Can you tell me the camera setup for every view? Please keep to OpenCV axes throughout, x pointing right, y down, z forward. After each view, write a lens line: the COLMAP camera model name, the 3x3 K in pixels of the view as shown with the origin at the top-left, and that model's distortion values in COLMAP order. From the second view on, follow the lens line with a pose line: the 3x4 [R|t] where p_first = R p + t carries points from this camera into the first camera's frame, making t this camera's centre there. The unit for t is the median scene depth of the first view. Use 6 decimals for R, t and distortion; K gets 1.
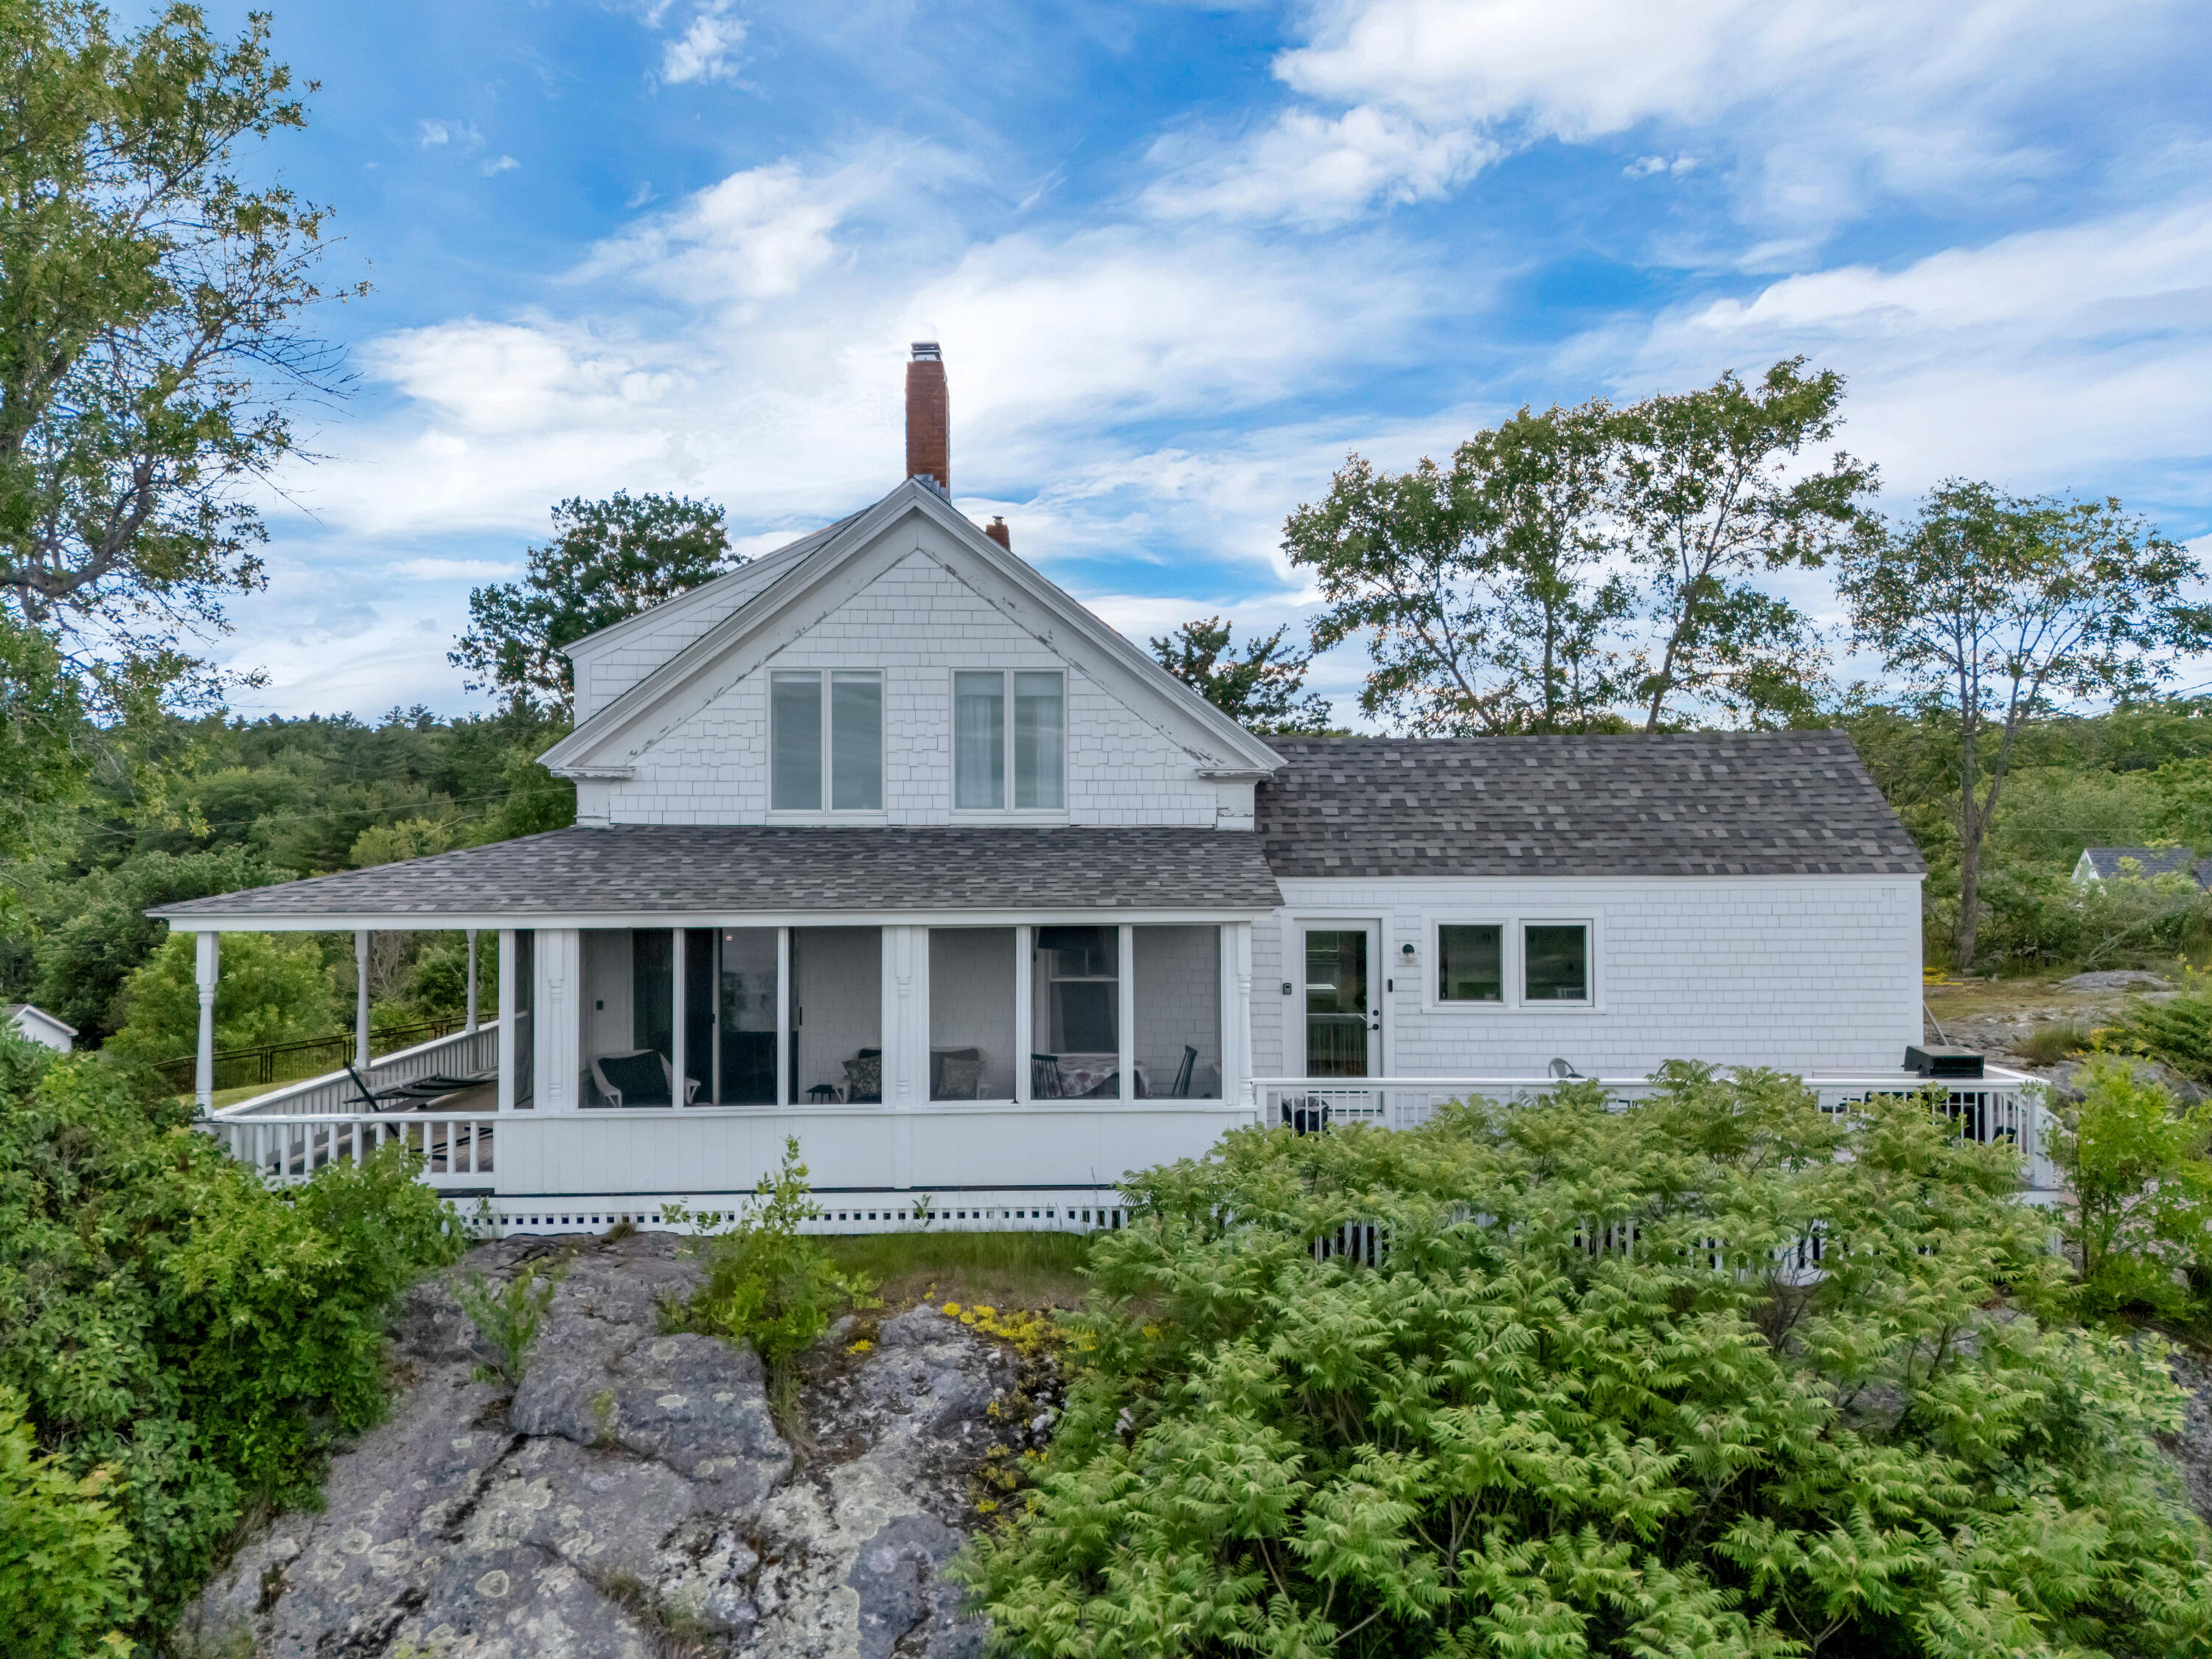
lens RADIAL K [[1649.7, 0, 1106.0], [0, 1649.7, 829.5], [0, 0, 1]] dist [0.039595, -0.000758]
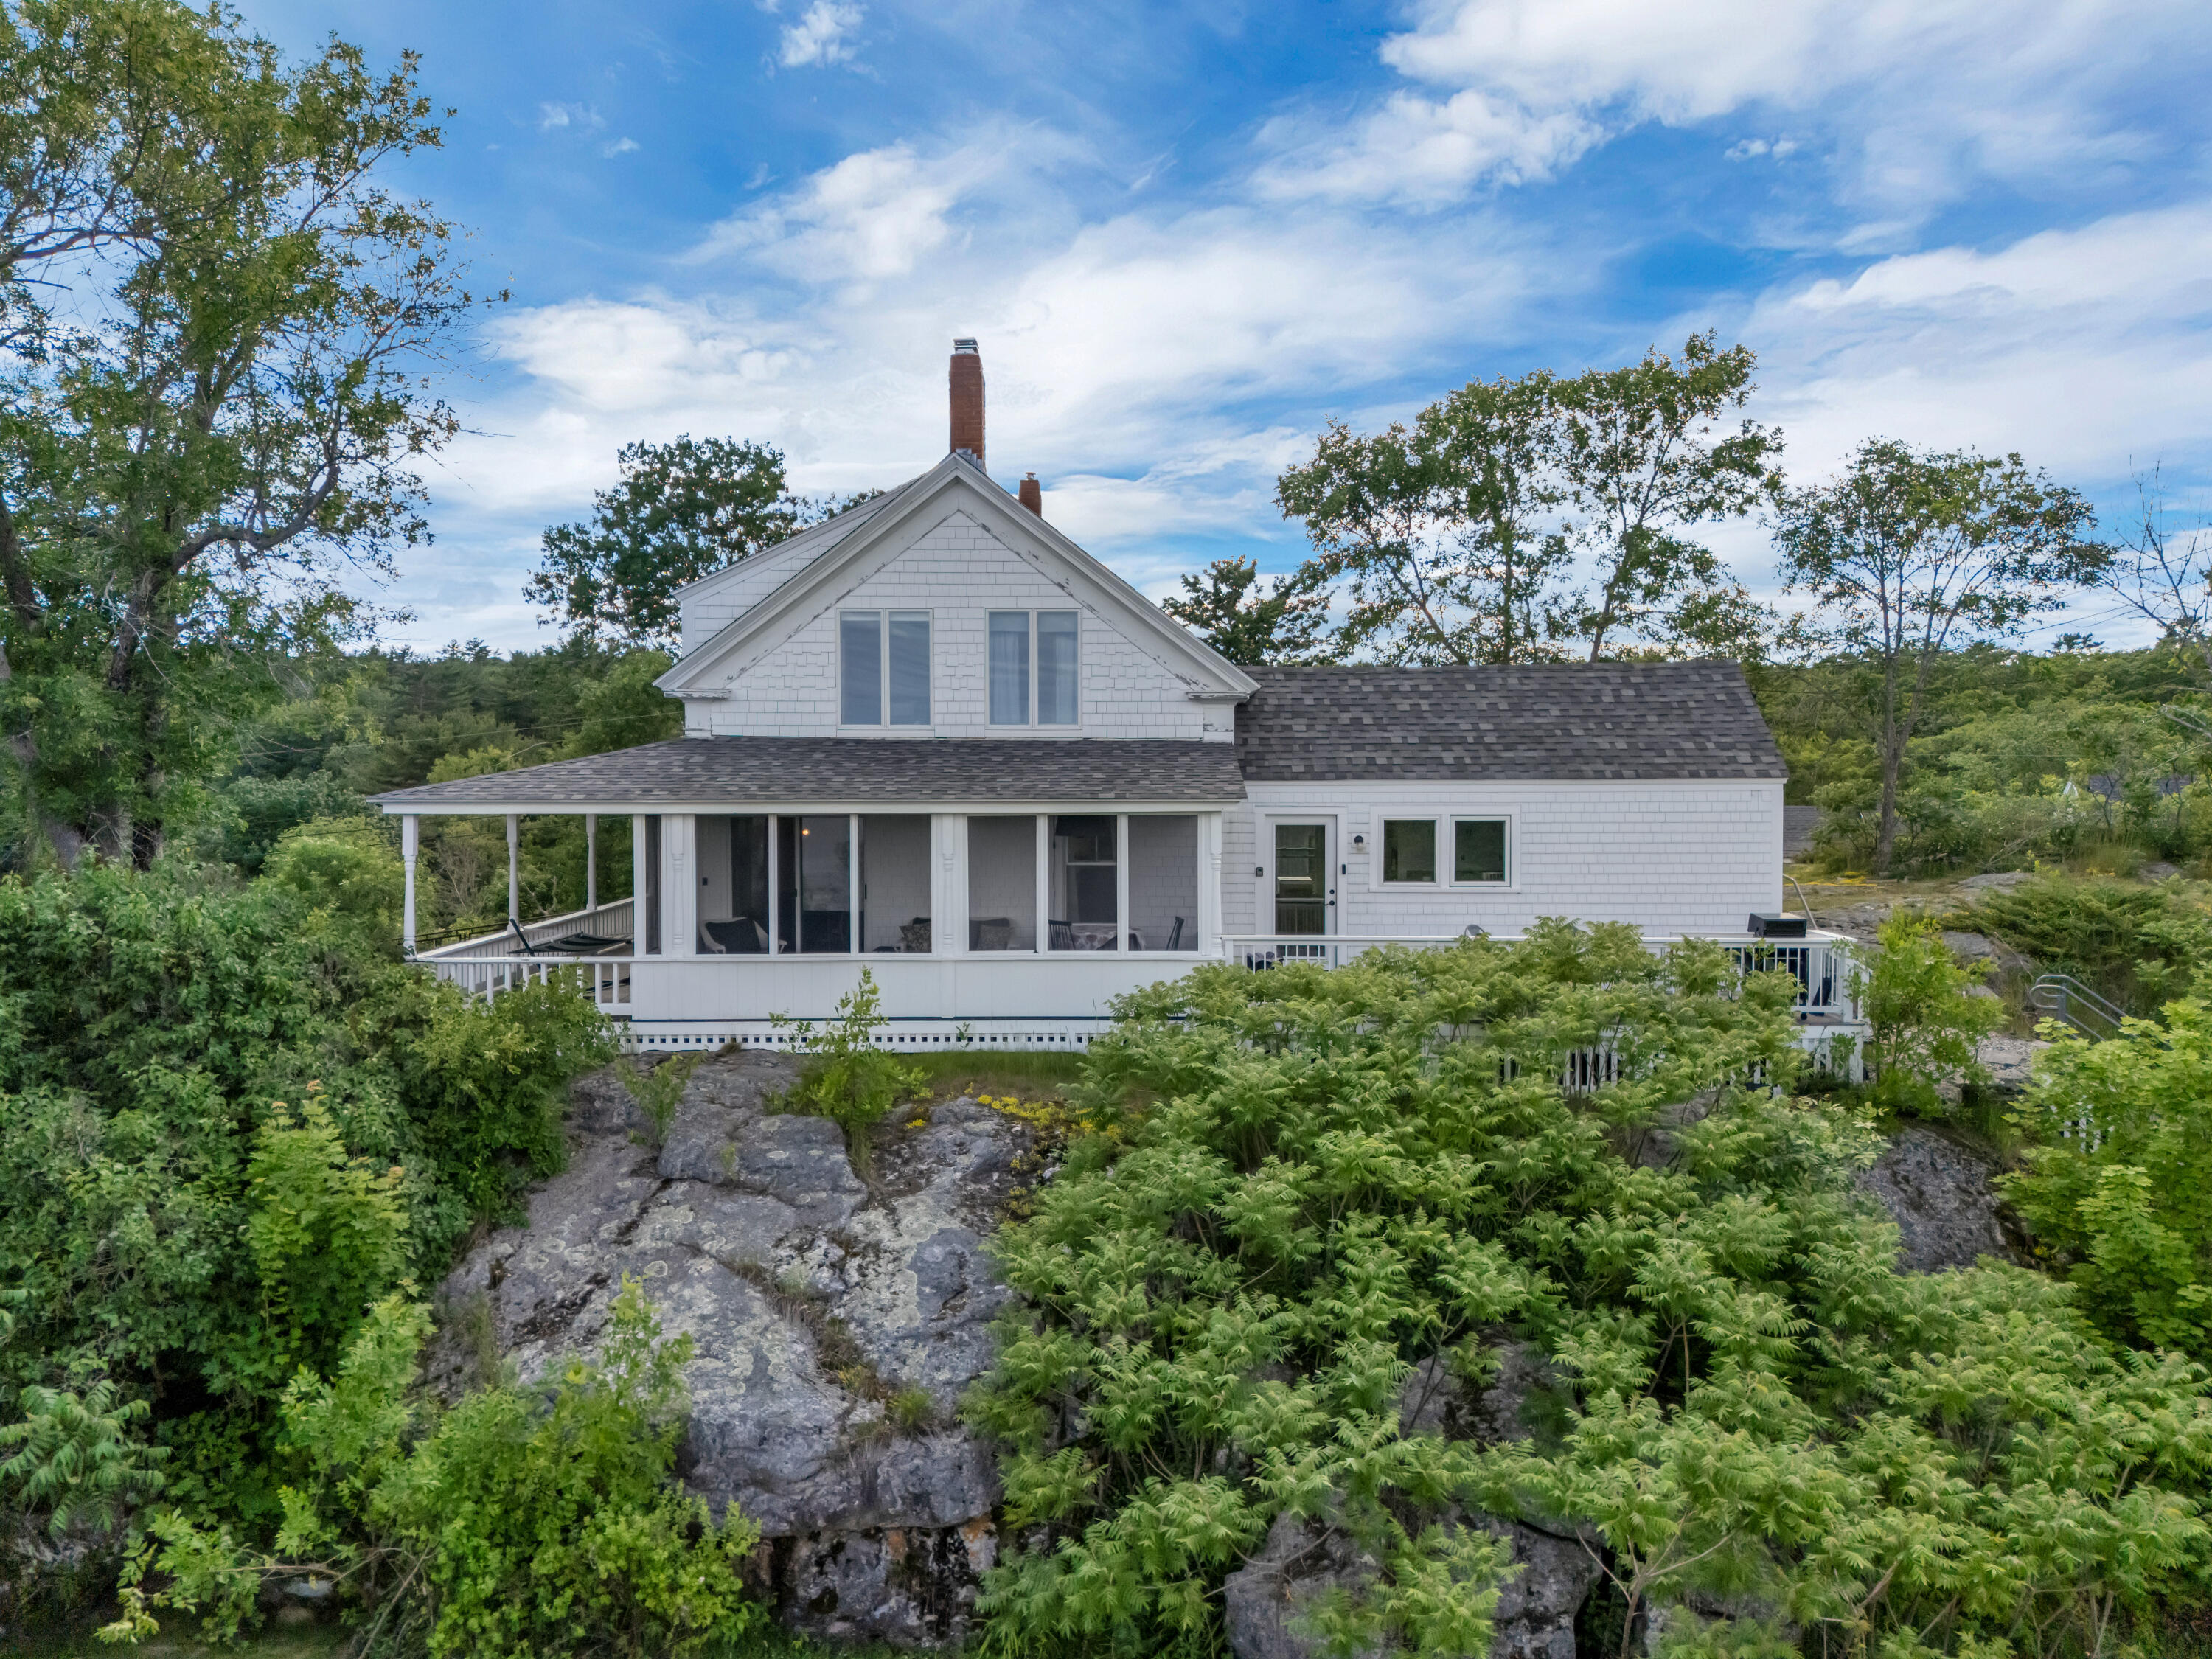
lens RADIAL K [[1621.7, 0, 1106.0], [0, 1621.7, 829.5], [0, 0, 1]] dist [0.072699, -0.029682]
pose [[0.999651, 0.003499, -0.026196, 0.026946], [-0.002417, 0.999146, 0.041245, 0.015770], [0.026318, -0.041167, 0.998806, -0.209095]]
